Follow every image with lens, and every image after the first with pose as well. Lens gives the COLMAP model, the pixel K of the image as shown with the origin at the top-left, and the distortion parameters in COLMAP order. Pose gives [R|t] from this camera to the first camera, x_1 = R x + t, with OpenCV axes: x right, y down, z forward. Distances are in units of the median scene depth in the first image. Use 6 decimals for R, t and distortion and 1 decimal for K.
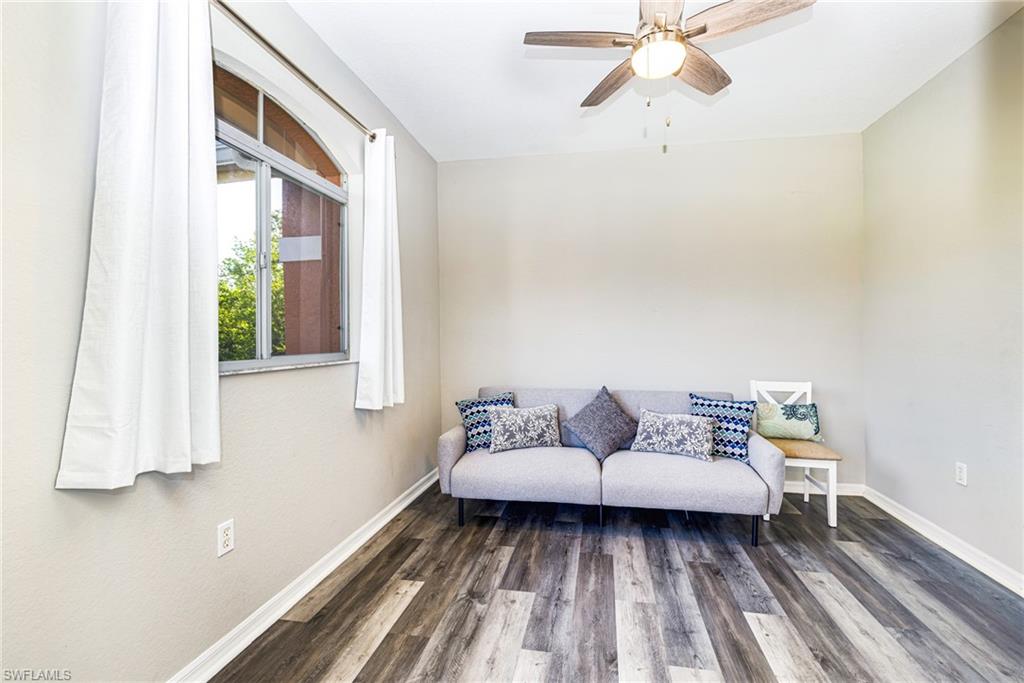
lens RADIAL K [[465.1, 0, 525.5], [0, 465.1, 343.2], [0, 0, 1]] dist [-0.006005, 0.003038]
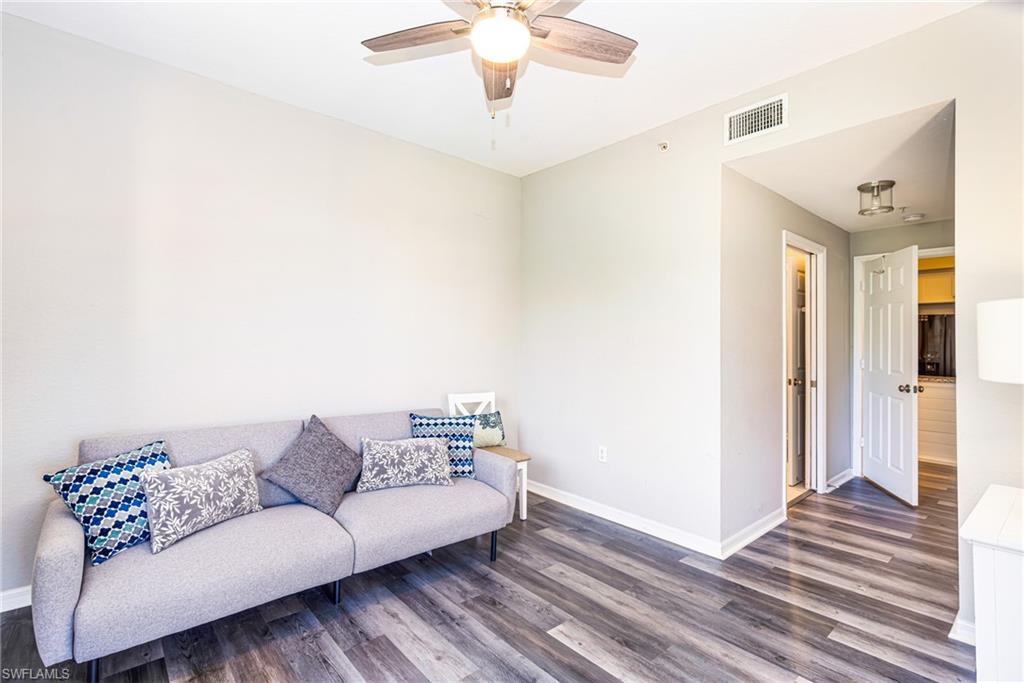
lens RADIAL K [[478.5, 0, 509.8], [0, 478.5, 339.7], [0, 0, 1]] dist [0.000866, 0.000615]
pose [[0.629395, 0.019019, 0.776852, -0.286426], [0.000160, 0.999697, -0.024605, -0.014397], [-0.777085, 0.015611, 0.629202, 0.302973]]
